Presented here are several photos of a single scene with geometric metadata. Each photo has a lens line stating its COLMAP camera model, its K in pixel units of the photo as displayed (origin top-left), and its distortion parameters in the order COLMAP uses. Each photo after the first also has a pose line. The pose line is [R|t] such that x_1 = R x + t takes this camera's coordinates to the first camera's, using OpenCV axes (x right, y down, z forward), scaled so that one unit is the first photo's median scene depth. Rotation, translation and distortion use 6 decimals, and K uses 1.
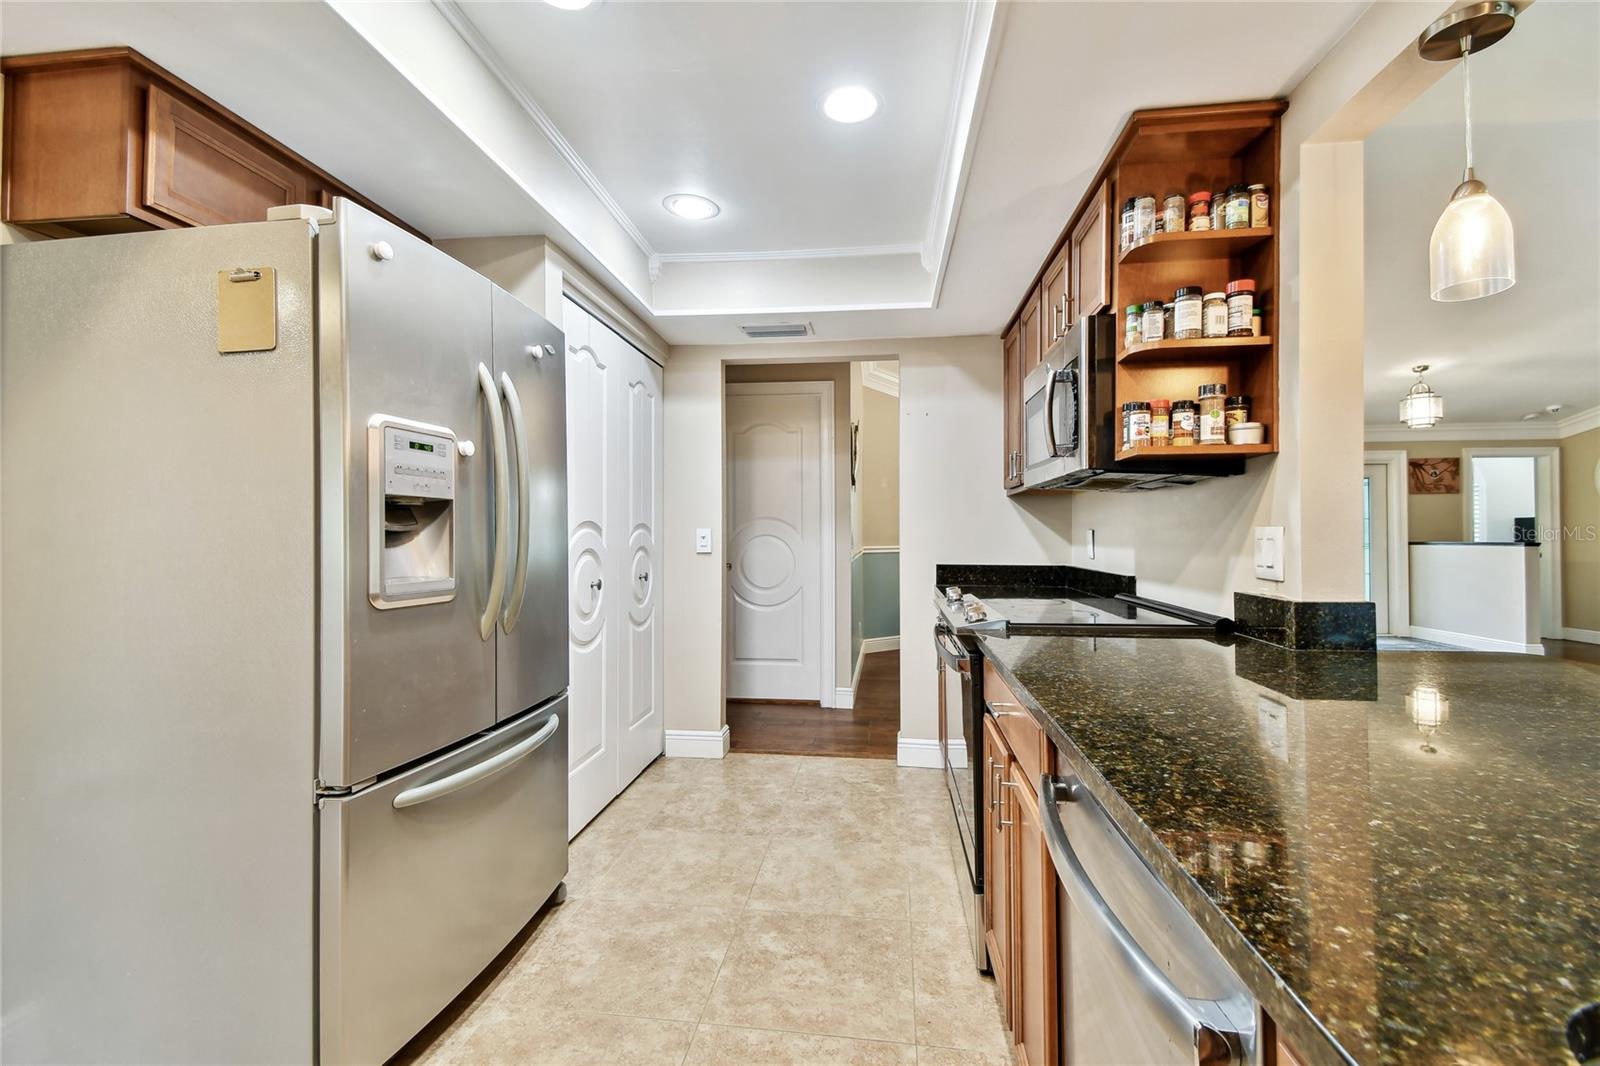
lens RADIAL K [[708.1, 0, 794.9], [0, 708.1, 527.3], [0, 0, 1]] dist [0.028326, -0.006923]
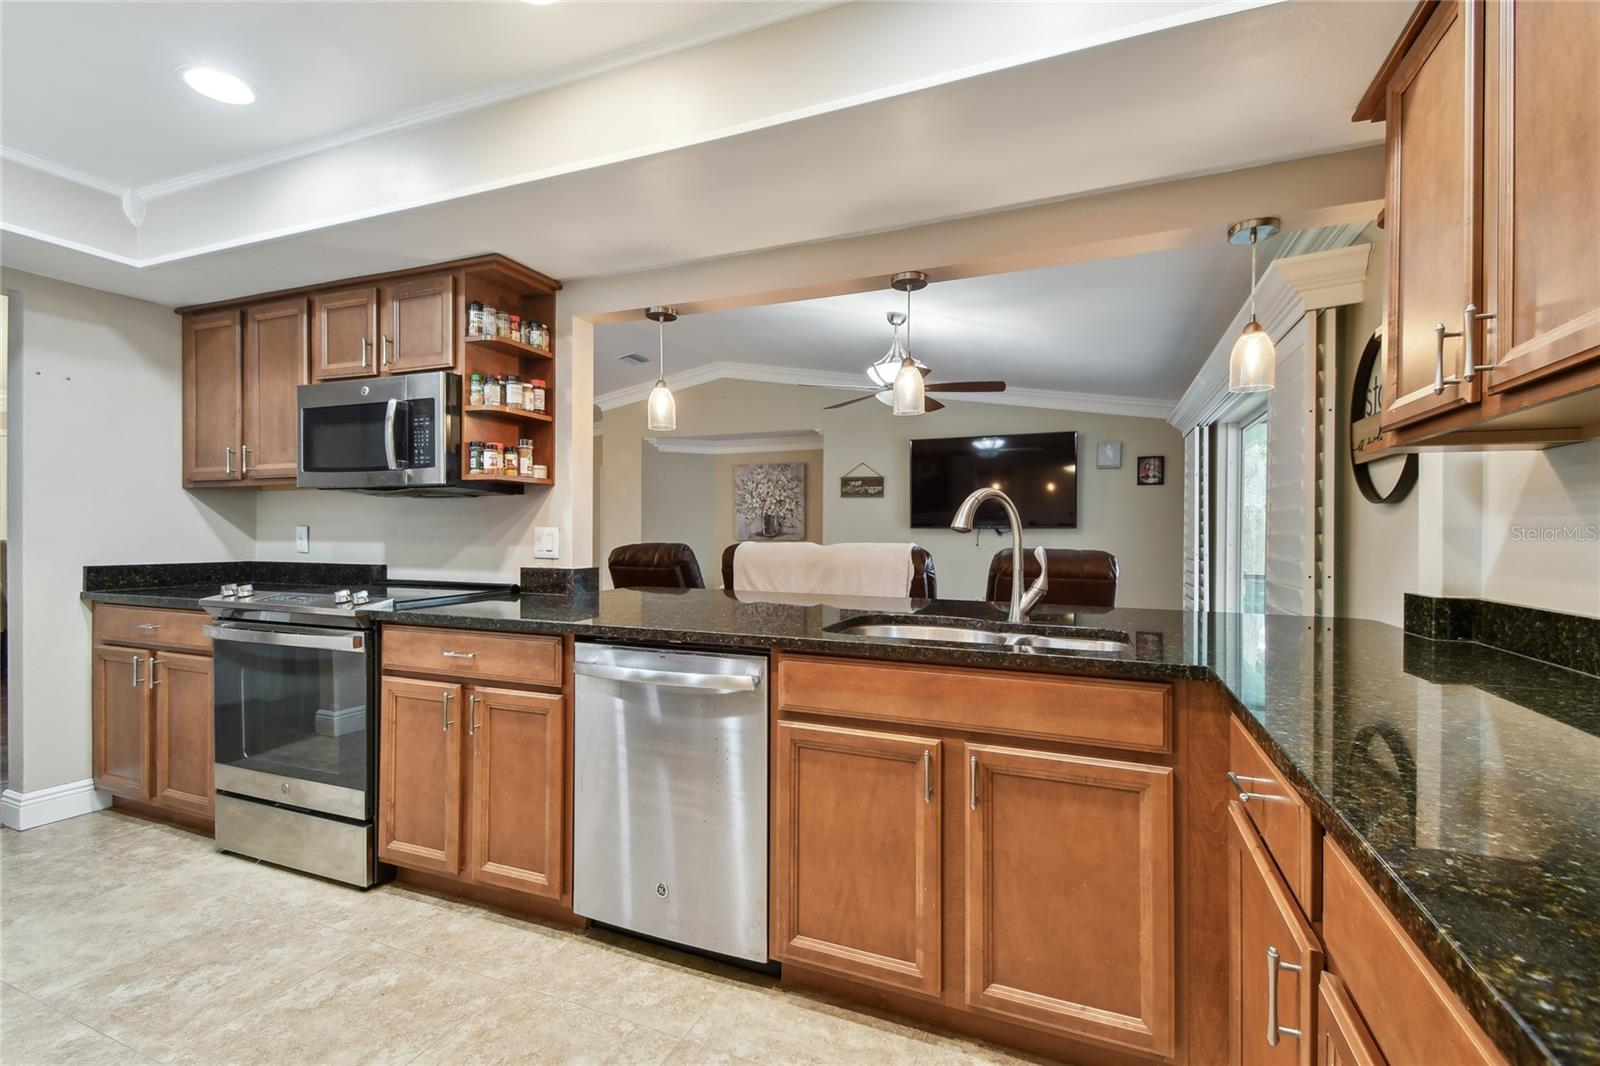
lens RADIAL K [[708.1, 0, 799.7], [0, 708.1, 531.0], [0, 0, 1]] dist [0.028326, -0.006923]
pose [[0.269926, 0.003228, 0.962876, -0.761305], [-0.014864, 0.999889, 0.000815, -0.002118], [-0.962766, -0.014533, 0.269944, -0.035911]]
